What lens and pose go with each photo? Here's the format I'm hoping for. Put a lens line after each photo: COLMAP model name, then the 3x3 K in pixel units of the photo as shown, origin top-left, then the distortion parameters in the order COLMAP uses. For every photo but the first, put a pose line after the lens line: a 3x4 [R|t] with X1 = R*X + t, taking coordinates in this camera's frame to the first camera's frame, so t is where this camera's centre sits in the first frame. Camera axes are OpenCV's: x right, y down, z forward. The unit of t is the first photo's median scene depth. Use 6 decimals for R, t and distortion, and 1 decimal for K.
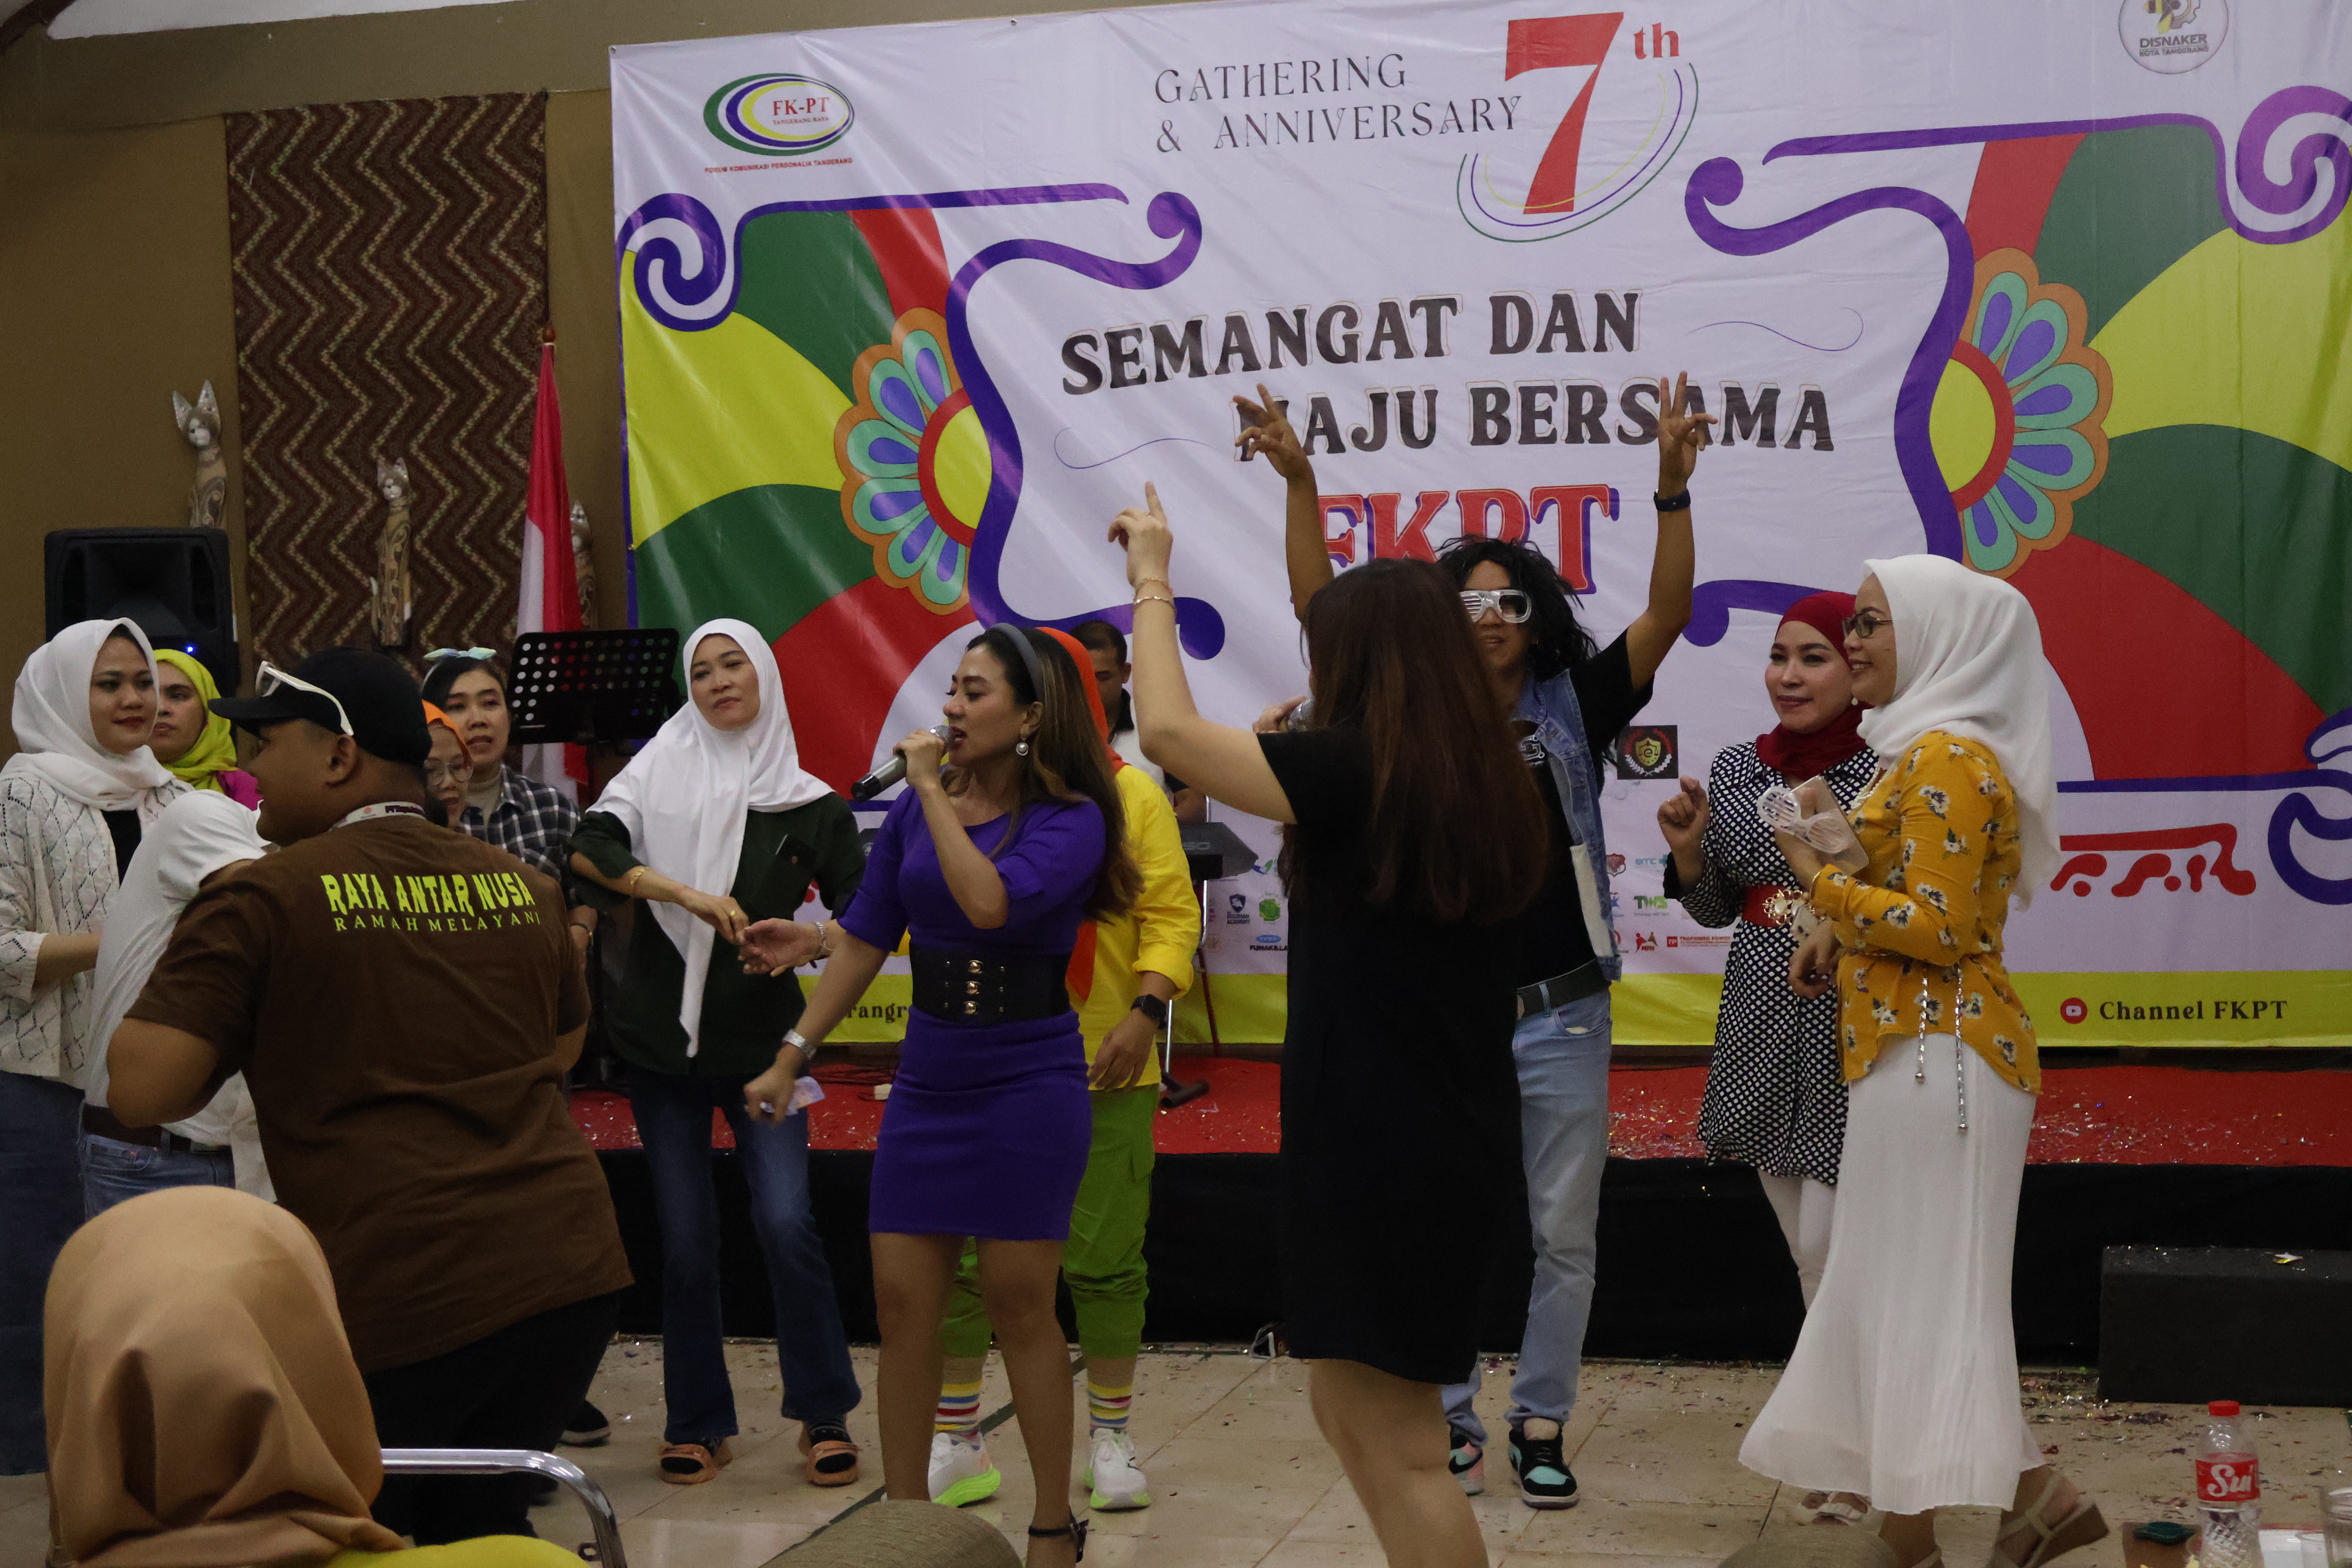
lens RADIAL K [[3578.4, 0, 1175.7], [0, 3578.4, 787.7], [0, 0, 1]] dist [0.009792, -0.031809]
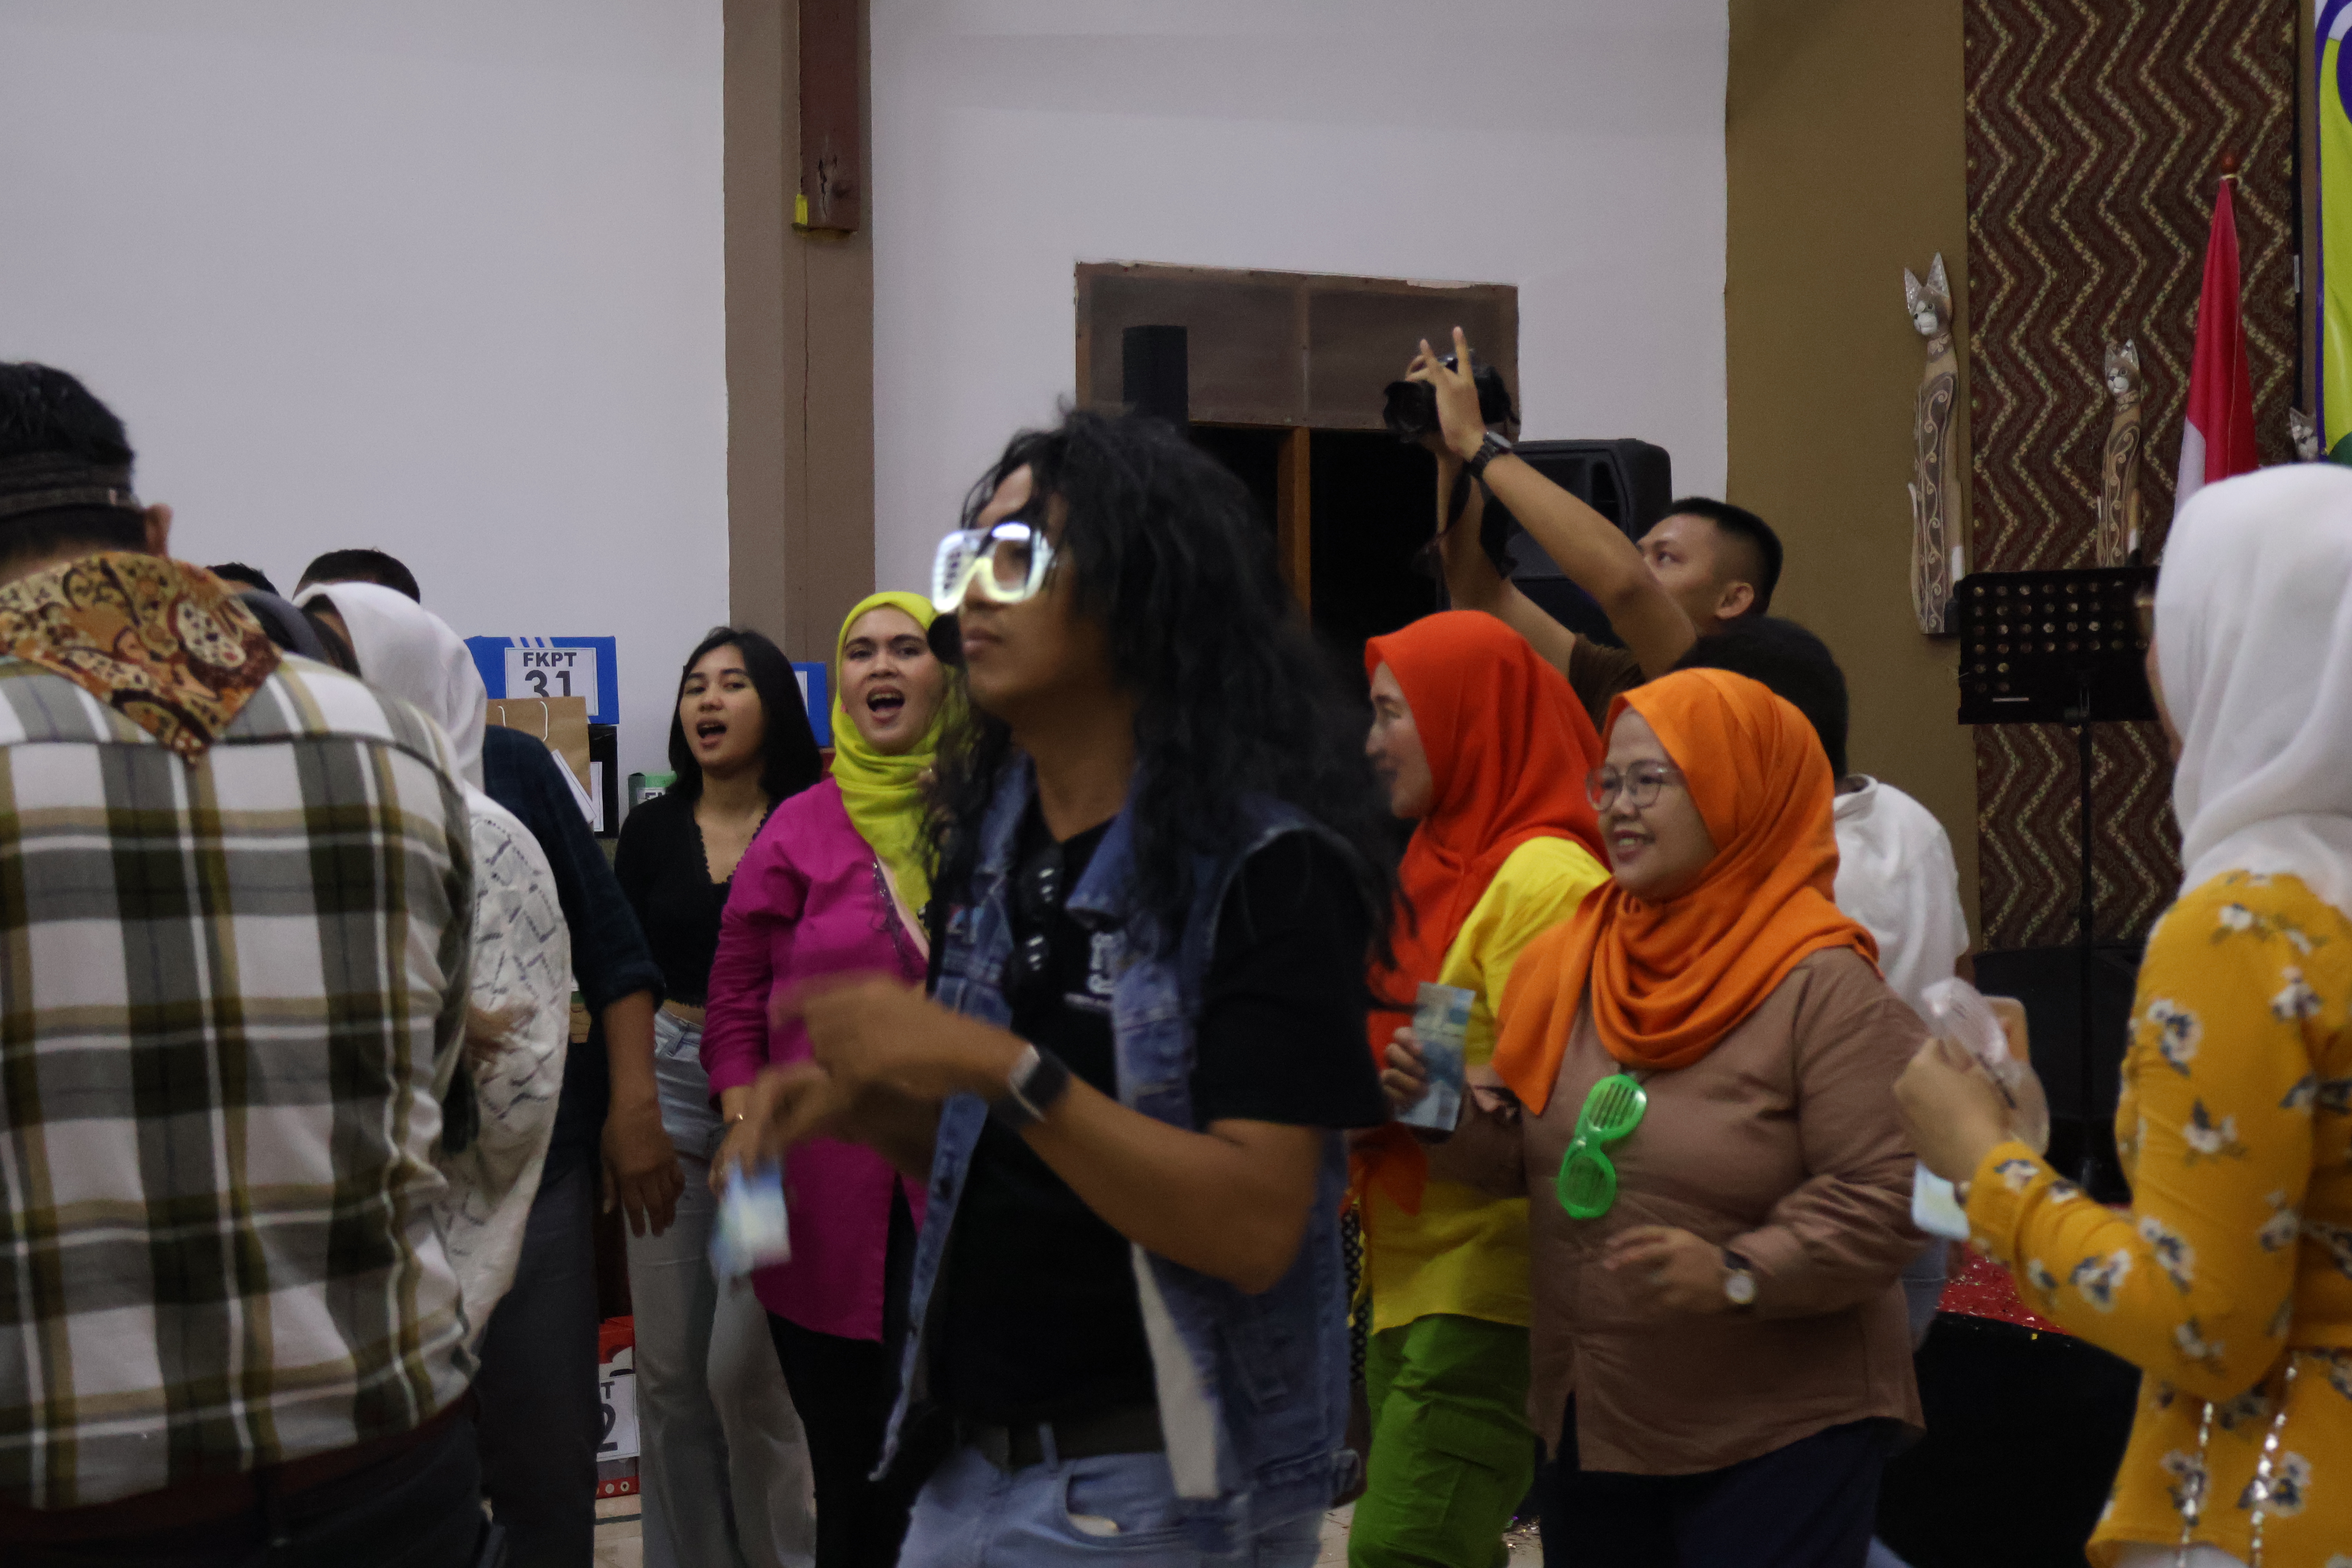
lens RADIAL K [[3934.1, 0, 1178.3], [0, 3934.1, 774.7], [0, 0, 1]] dist [-0.016538, 0.143490]
pose [[0.729882, 0.035126, -0.682670, 0.229599], [-0.027628, 0.999379, 0.021882, -0.013173], [0.683015, 0.002890, 0.730399, 0.270115]]
